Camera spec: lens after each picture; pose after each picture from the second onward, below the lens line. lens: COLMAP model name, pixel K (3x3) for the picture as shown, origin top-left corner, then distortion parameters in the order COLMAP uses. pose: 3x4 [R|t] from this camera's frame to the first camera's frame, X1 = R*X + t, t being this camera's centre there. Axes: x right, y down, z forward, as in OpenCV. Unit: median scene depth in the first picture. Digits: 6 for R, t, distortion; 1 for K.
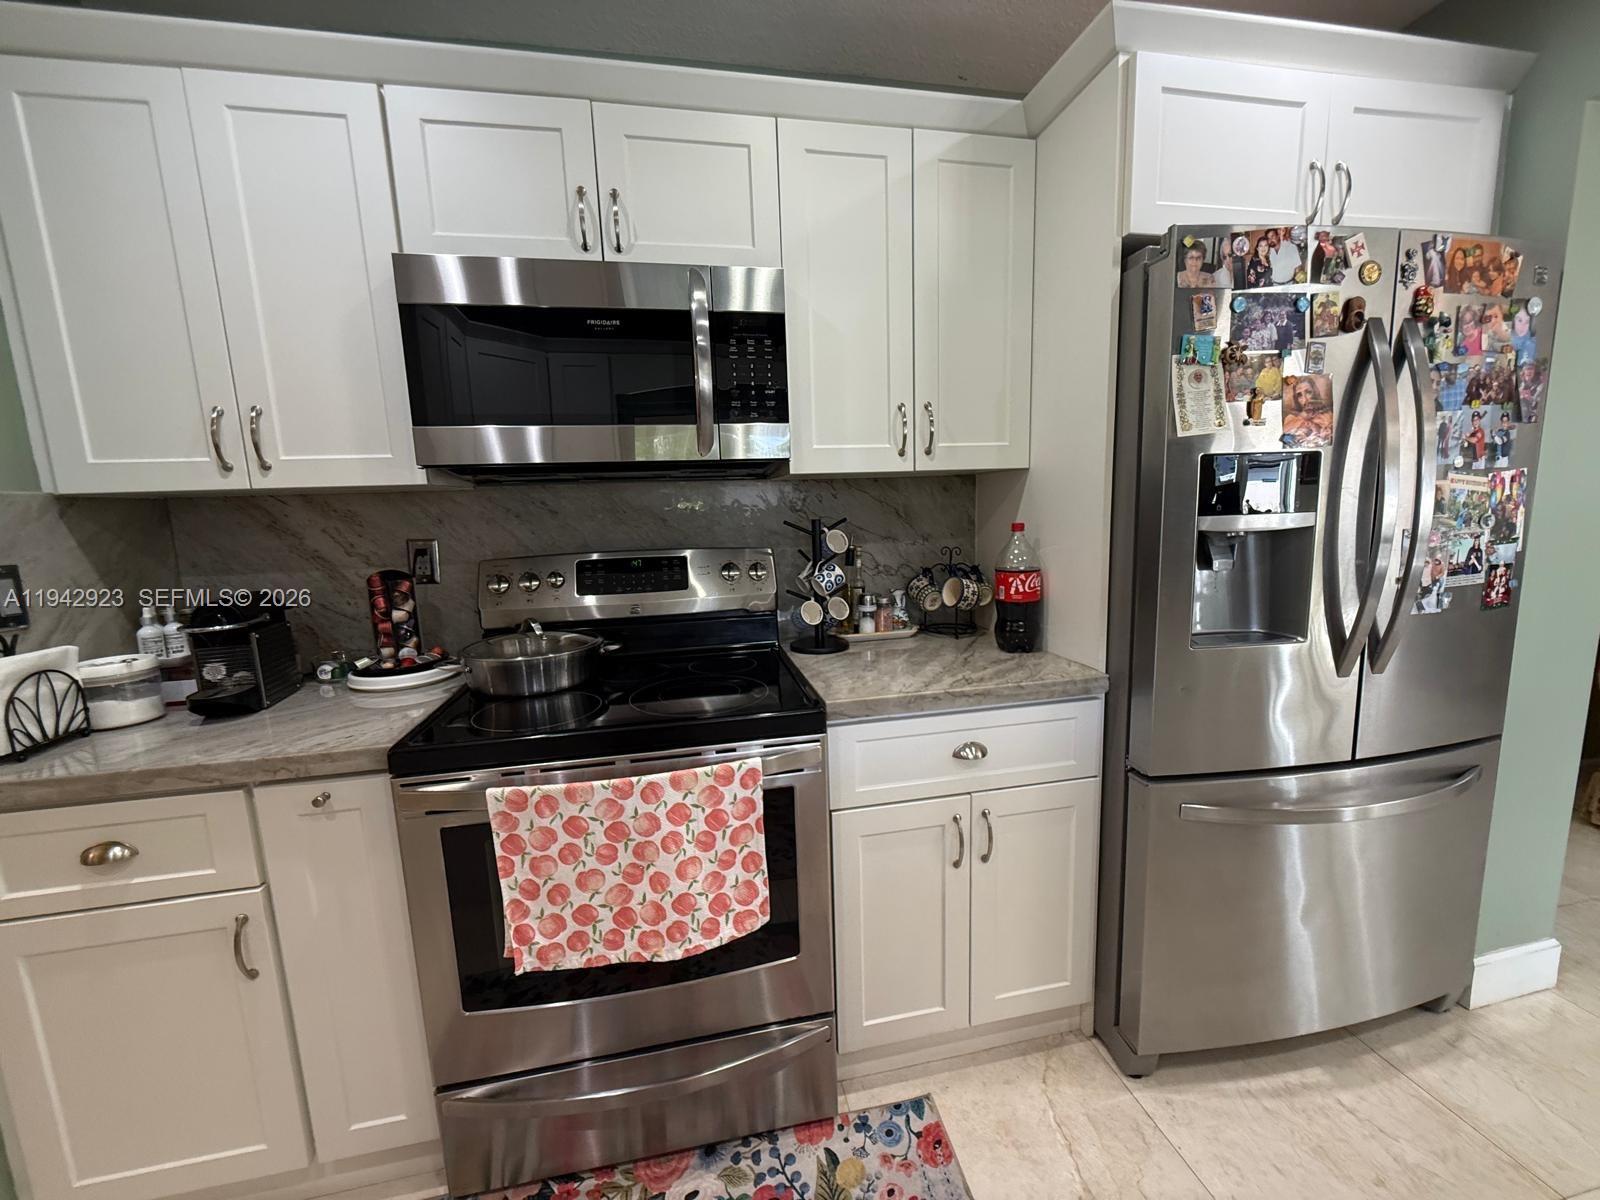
lens RADIAL K [[640.0, 0, 801.0], [0, 640.0, 592.9], [0, 0, 1]] dist [-0.002251, 0.000554]
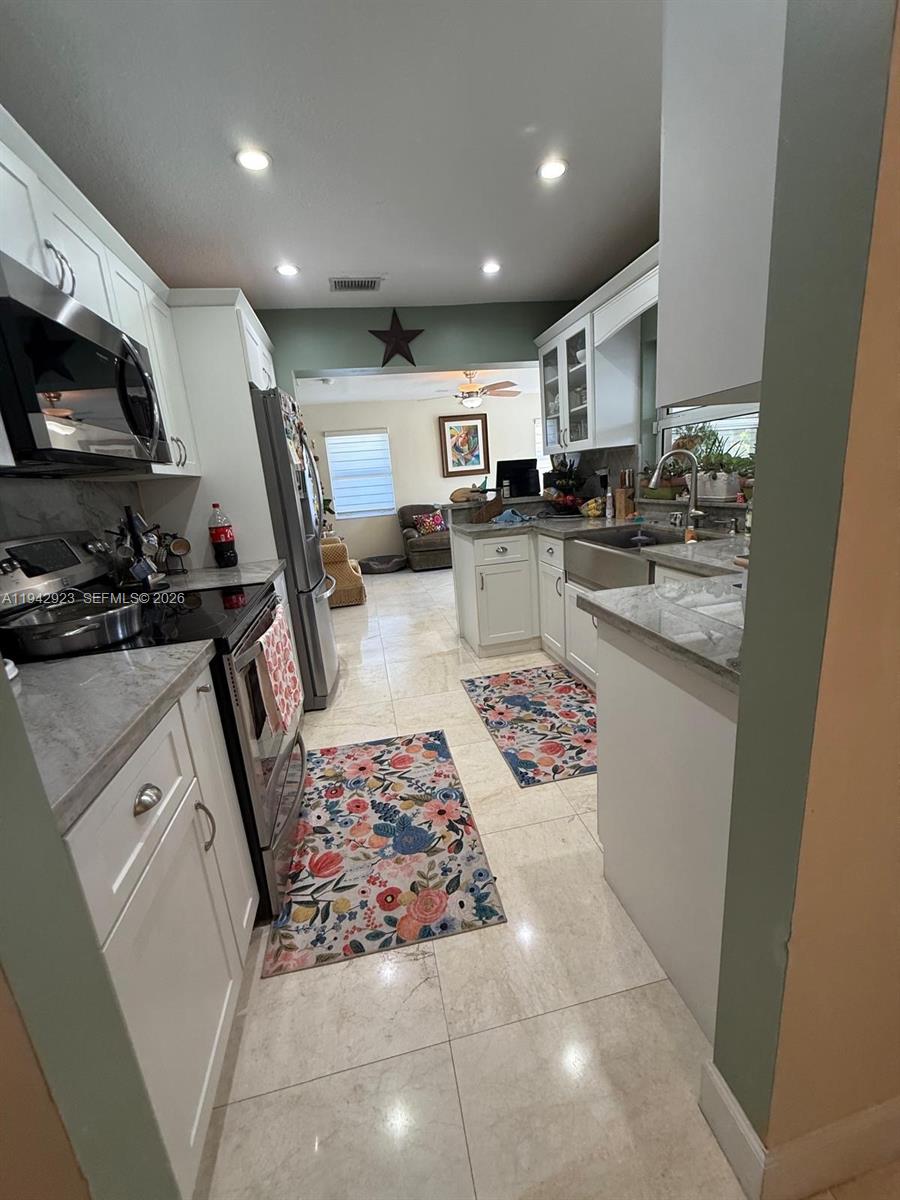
lens RADIAL K [[480.0, 0, 449.7], [0, 480.0, 598.1], [0, 0, 1]] dist [-0.002251, 0.000554]
pose [[0.001320, -0.210344, 0.977627, -1.457512], [0.228386, 0.951853, 0.204490, 0.038835], [-0.973570, 0.223006, 0.049296, 0.331278]]
